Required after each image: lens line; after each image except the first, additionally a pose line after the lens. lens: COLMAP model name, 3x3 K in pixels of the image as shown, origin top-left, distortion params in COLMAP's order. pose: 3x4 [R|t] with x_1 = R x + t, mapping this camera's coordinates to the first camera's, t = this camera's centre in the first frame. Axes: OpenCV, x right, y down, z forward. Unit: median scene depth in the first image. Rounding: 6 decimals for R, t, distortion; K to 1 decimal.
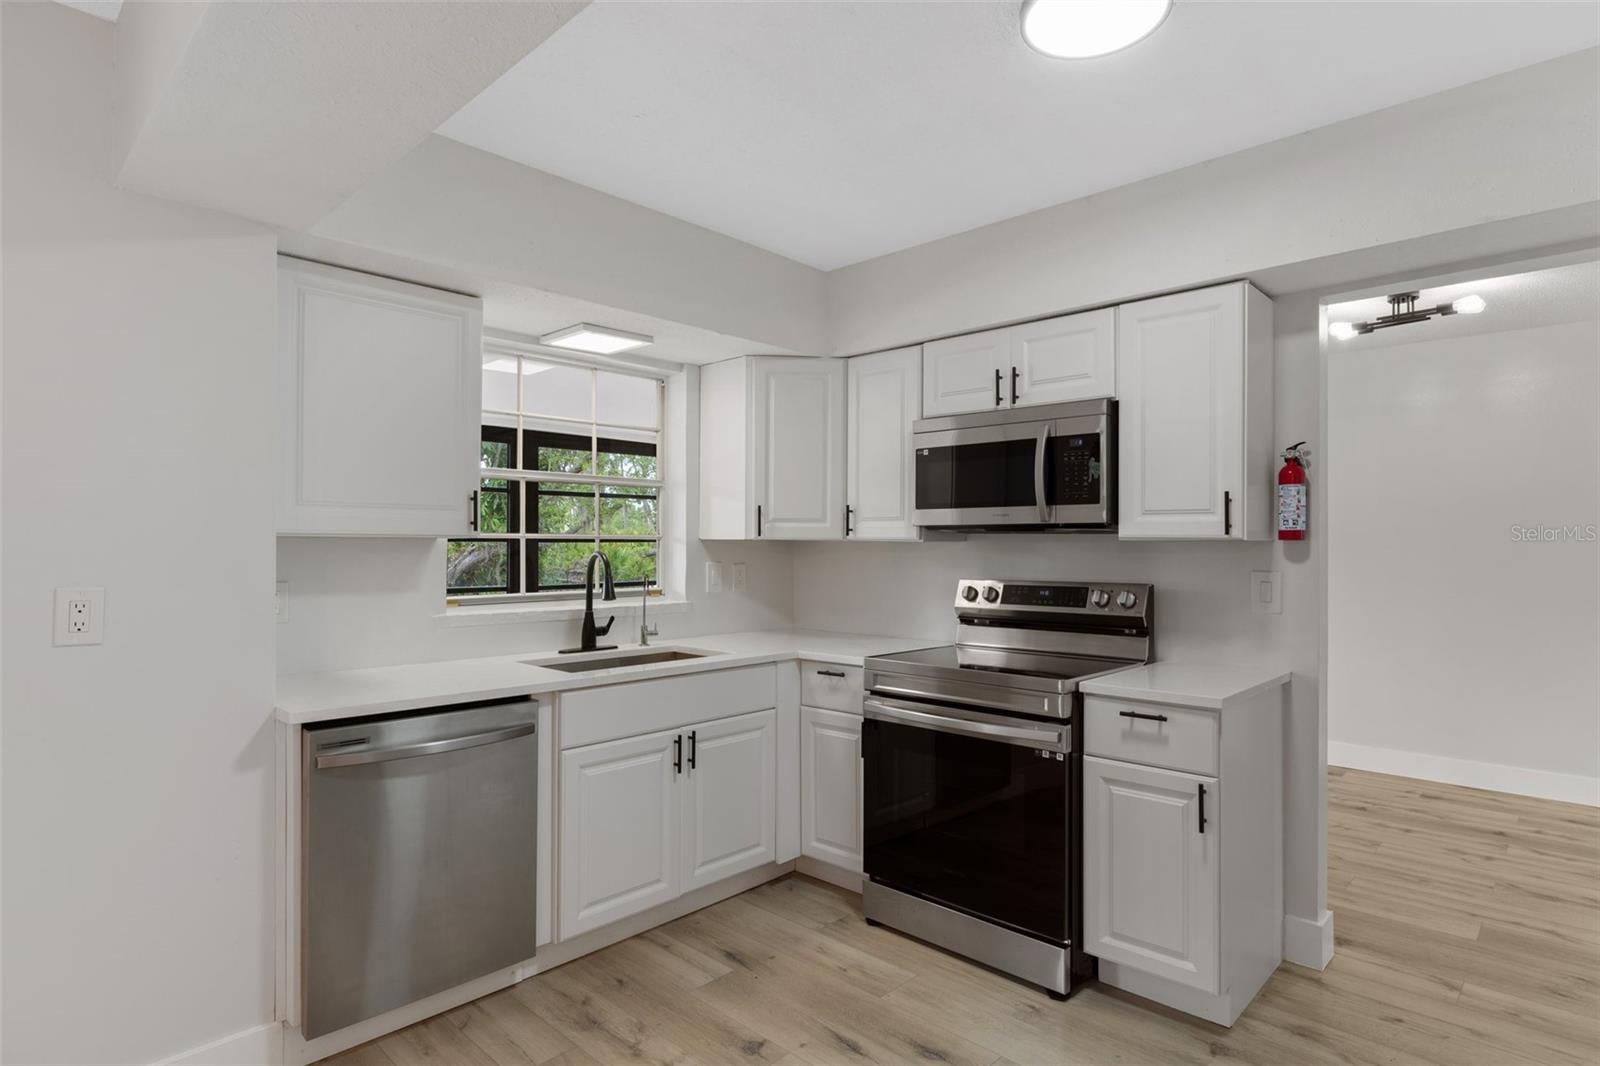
lens RADIAL K [[844.5, 0, 798.5], [0, 844.5, 538.9], [0, 0, 1]] dist [-0.001827, -0.000926]
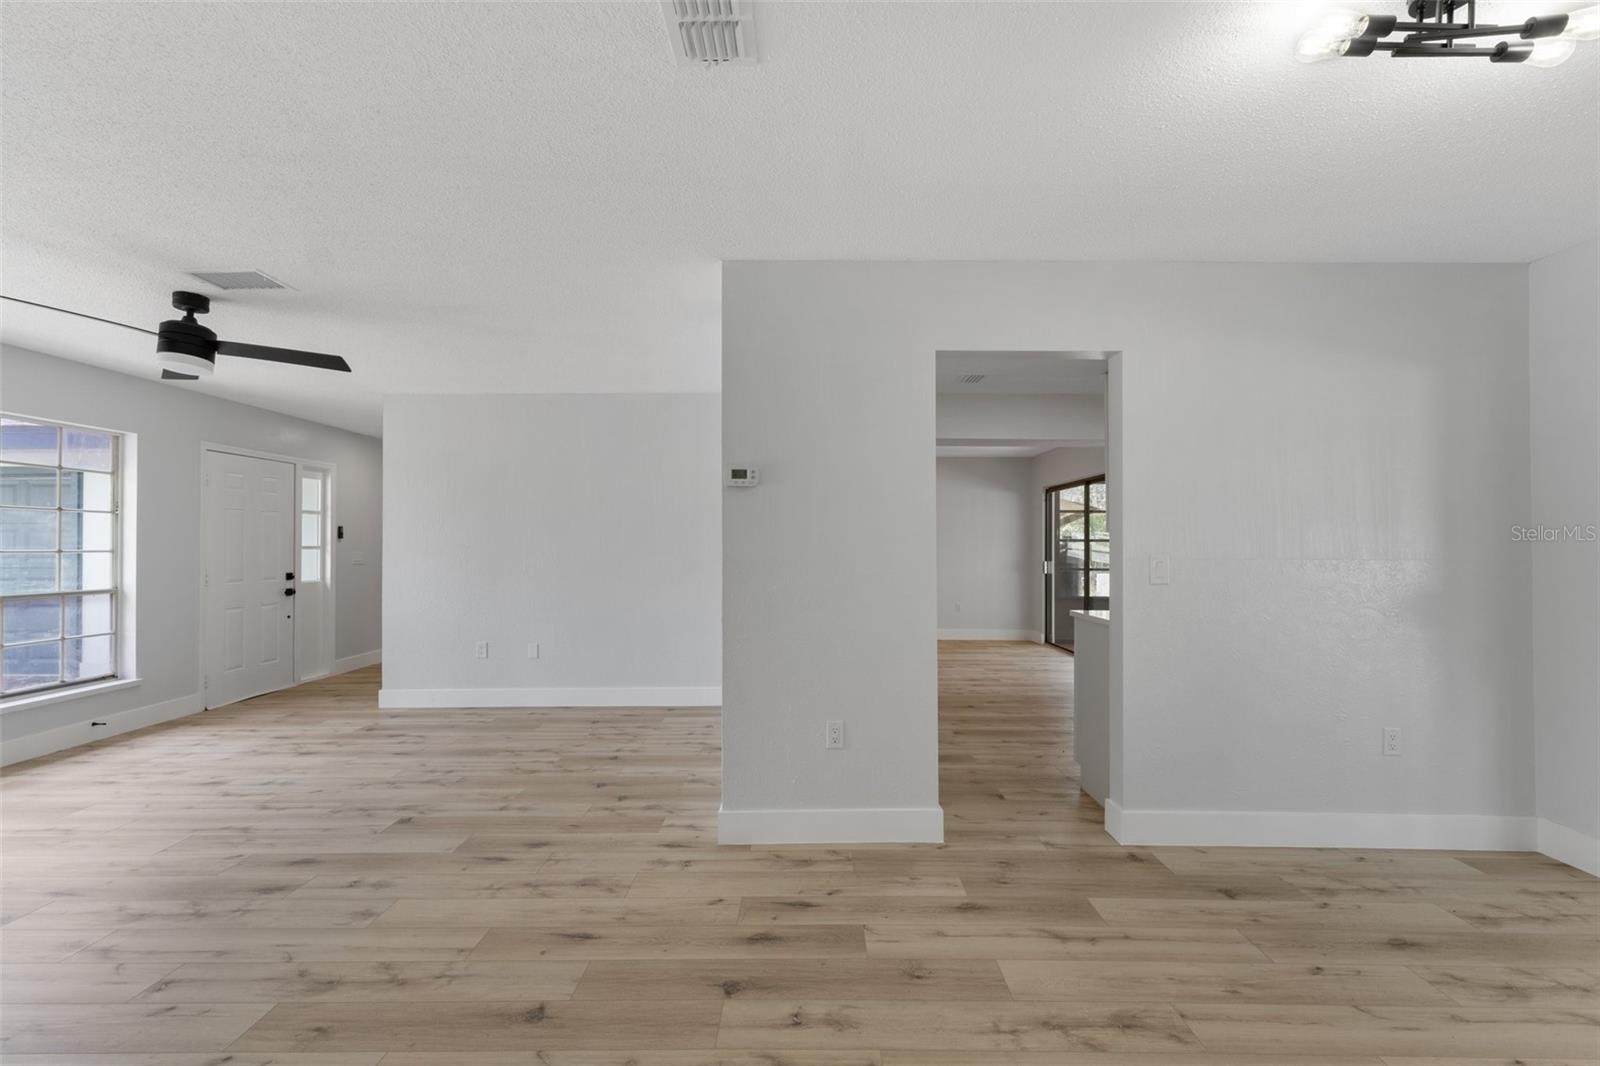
lens RADIAL K [[686.2, 0, 802.0], [0, 686.2, 540.9], [0, 0, 1]] dist [-0.008590, 0.000394]
pose [[-0.725314, -0.011336, -0.688324, 1.545948], [-0.002016, 0.999895, -0.014342, 0.037990], [0.688415, -0.009015, -0.725261, 1.285679]]
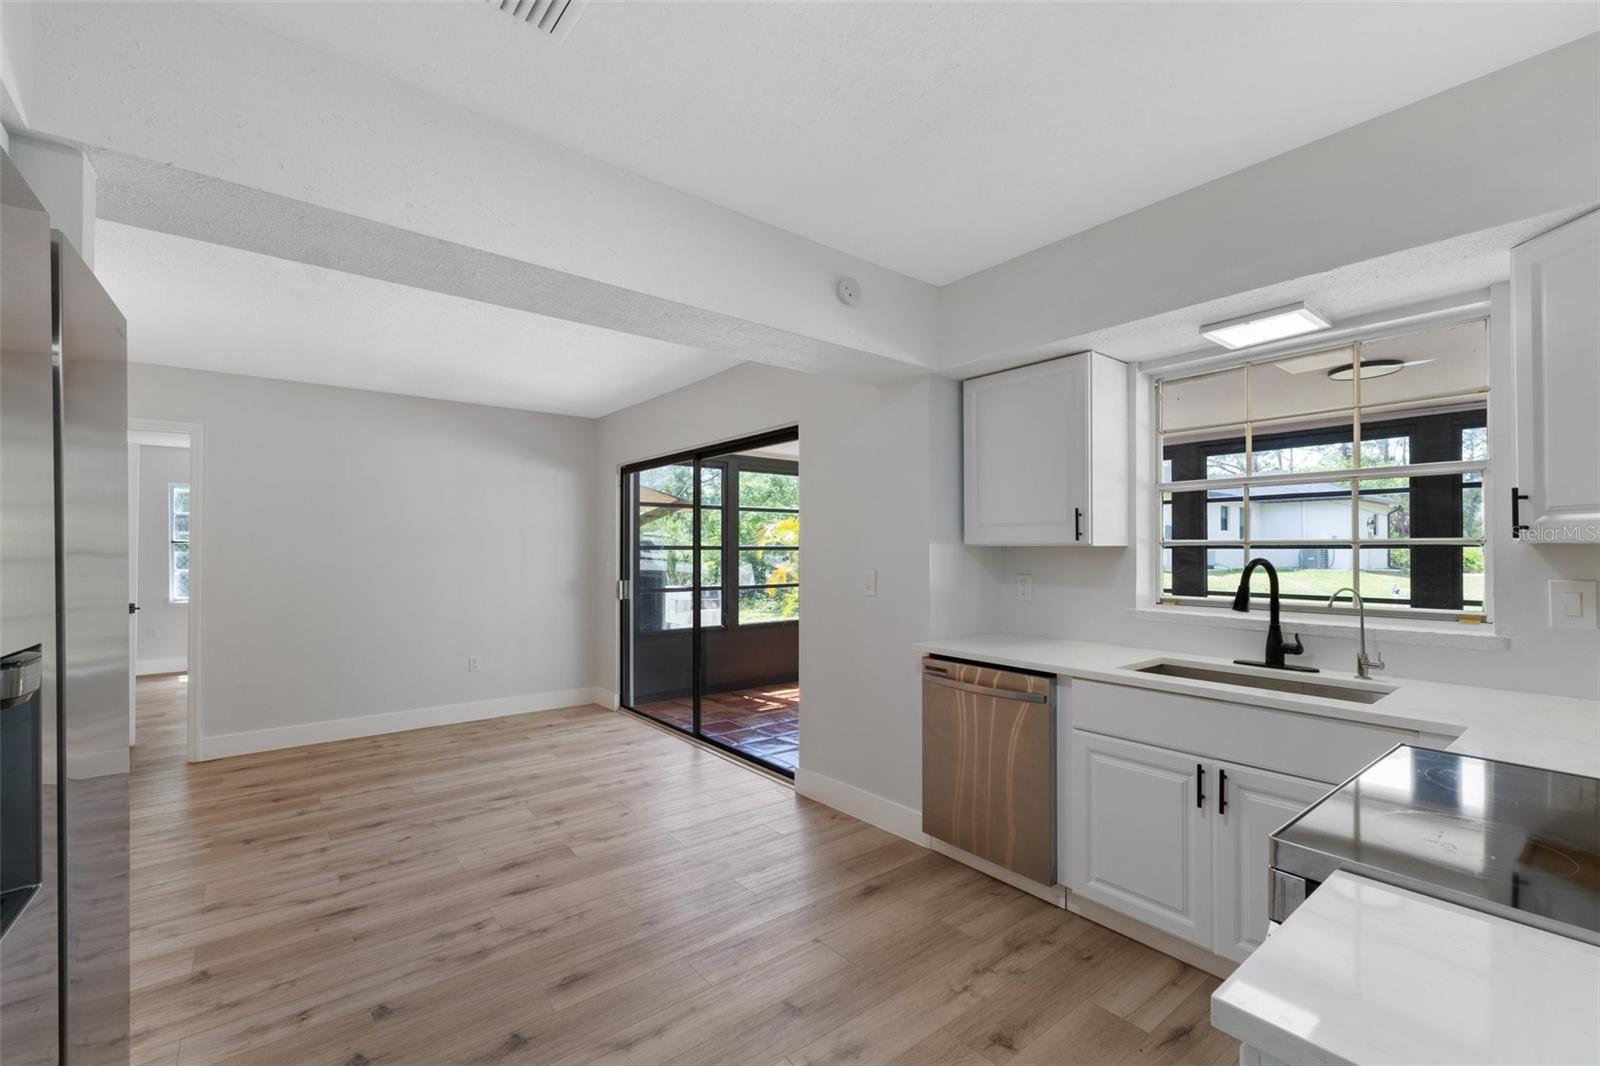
lens RADIAL K [[686.2, 0, 804.3], [0, 686.2, 537.8], [0, 0, 1]] dist [-0.008590, 0.000394]
pose [[-0.133006, -0.016650, -0.990975, 0.600434], [0.006039, 0.999827, -0.017610, 0.002550], [0.991097, -0.008326, -0.132883, 0.647413]]
